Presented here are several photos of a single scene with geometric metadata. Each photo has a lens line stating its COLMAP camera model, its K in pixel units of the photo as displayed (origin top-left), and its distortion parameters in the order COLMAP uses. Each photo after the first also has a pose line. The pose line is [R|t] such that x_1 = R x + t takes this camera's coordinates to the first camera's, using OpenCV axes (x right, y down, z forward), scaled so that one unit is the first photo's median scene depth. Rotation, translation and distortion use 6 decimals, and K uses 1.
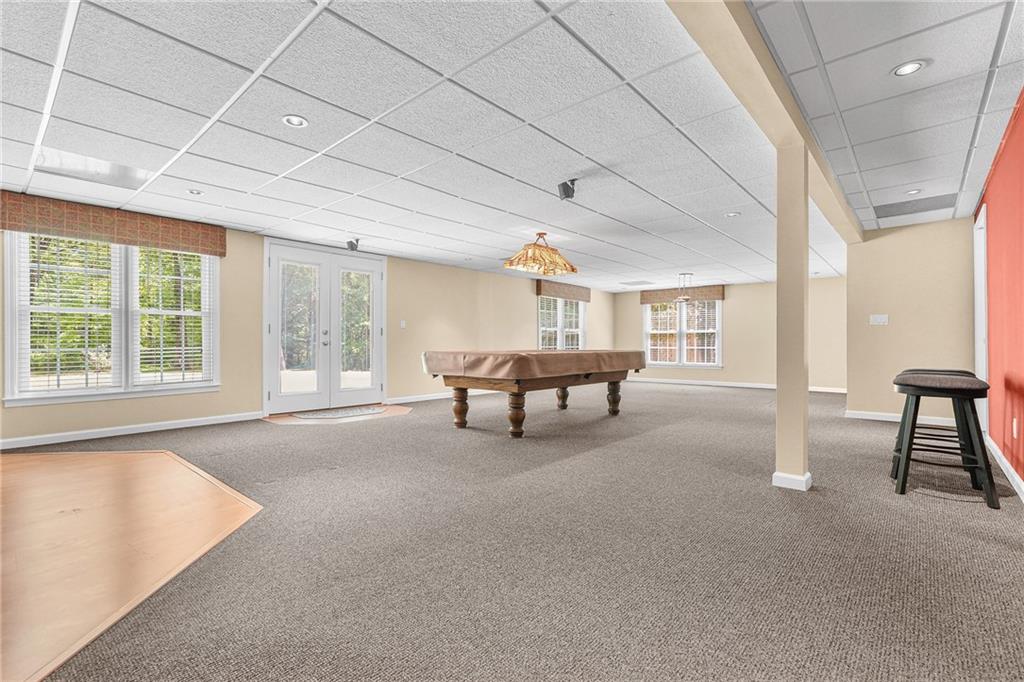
lens RADIAL K [[494.1, 0, 512.0], [0, 494.1, 341.0], [0, 0, 1]] dist [-0.001106, 0.000066]
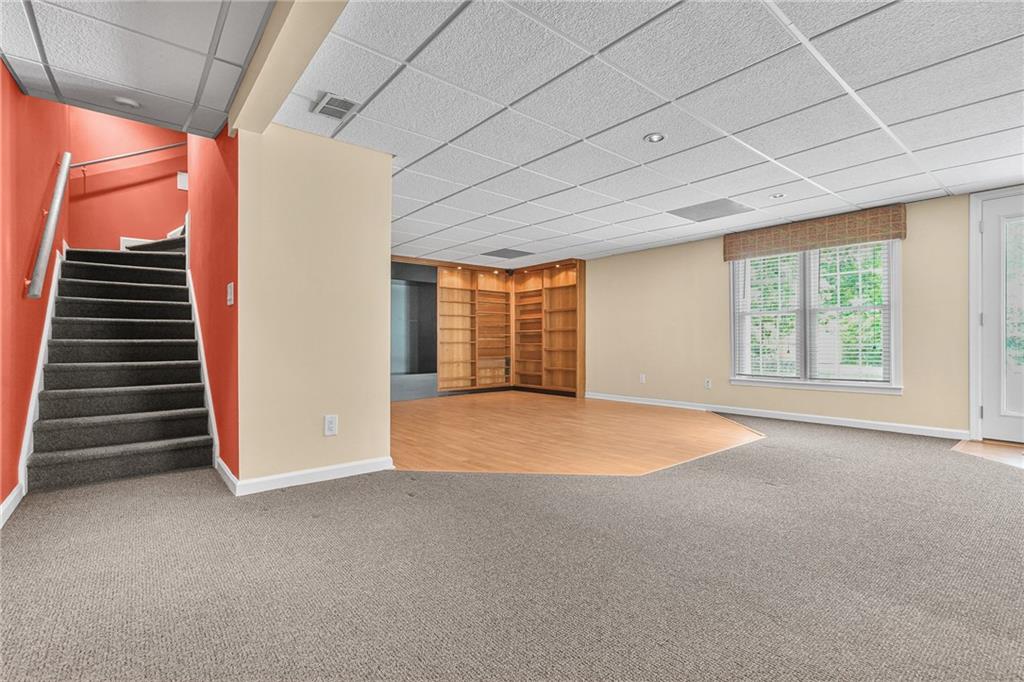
lens RADIAL K [[473.0, 0, 481.5], [0, 473.0, 342.2], [0, 0, 1]] dist [0.017246, -0.000058]
pose [[-0.205564, 0.005163, -0.978630, 0.410258], [0.004432, 0.999981, 0.004344, 0.003178], [0.978634, -0.003444, -0.205583, 0.500753]]
